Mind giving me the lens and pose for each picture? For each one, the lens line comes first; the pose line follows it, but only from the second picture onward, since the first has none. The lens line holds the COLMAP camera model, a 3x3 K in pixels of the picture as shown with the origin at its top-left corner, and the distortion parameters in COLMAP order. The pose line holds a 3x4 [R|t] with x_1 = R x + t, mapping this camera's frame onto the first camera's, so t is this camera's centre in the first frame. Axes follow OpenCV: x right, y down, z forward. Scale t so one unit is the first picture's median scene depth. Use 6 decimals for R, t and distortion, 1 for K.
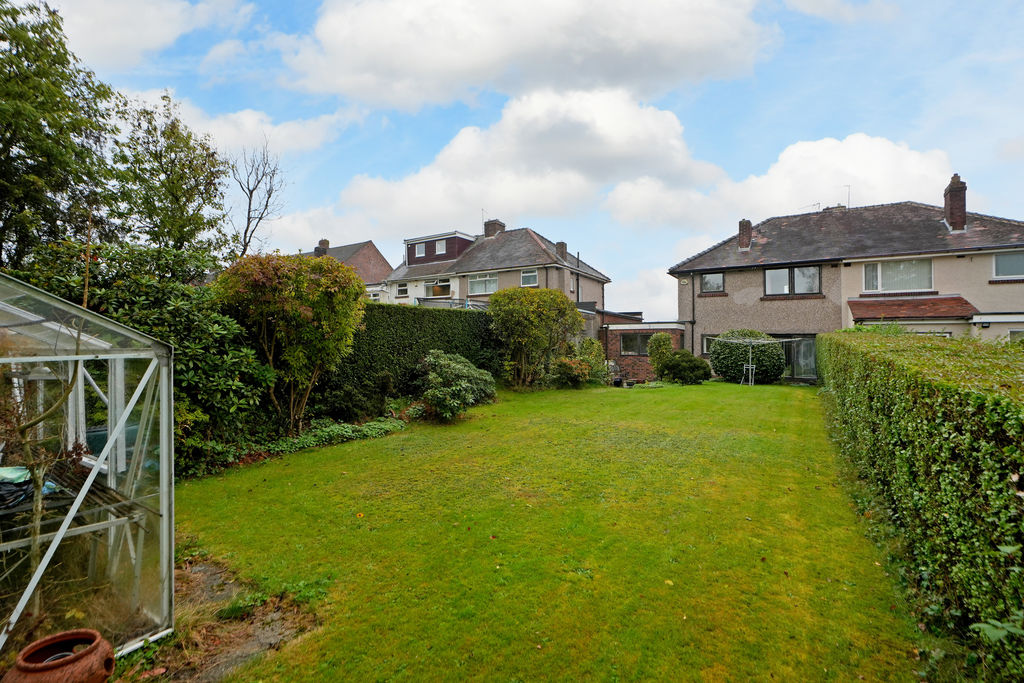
lens RADIAL K [[470.0, 0, 510.3], [0, 470.0, 341.9], [0, 0, 1]] dist [-0.005210, 0.001570]
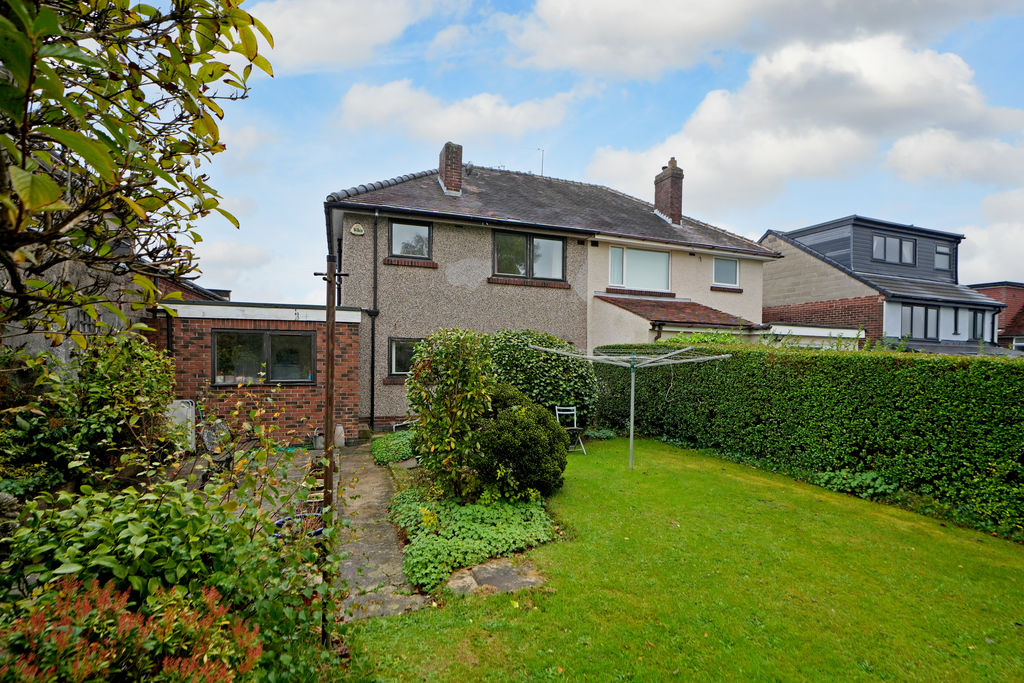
lens RADIAL K [[470.0, 0, 506.8], [0, 470.0, 347.1], [0, 0, 1]] dist [-0.005210, 0.001570]
pose [[0.624136, 0.010200, 0.781249, 0.091158], [-0.023061, 0.999720, 0.005371, -0.011913], [-0.780975, -0.021368, 0.624196, 0.614568]]
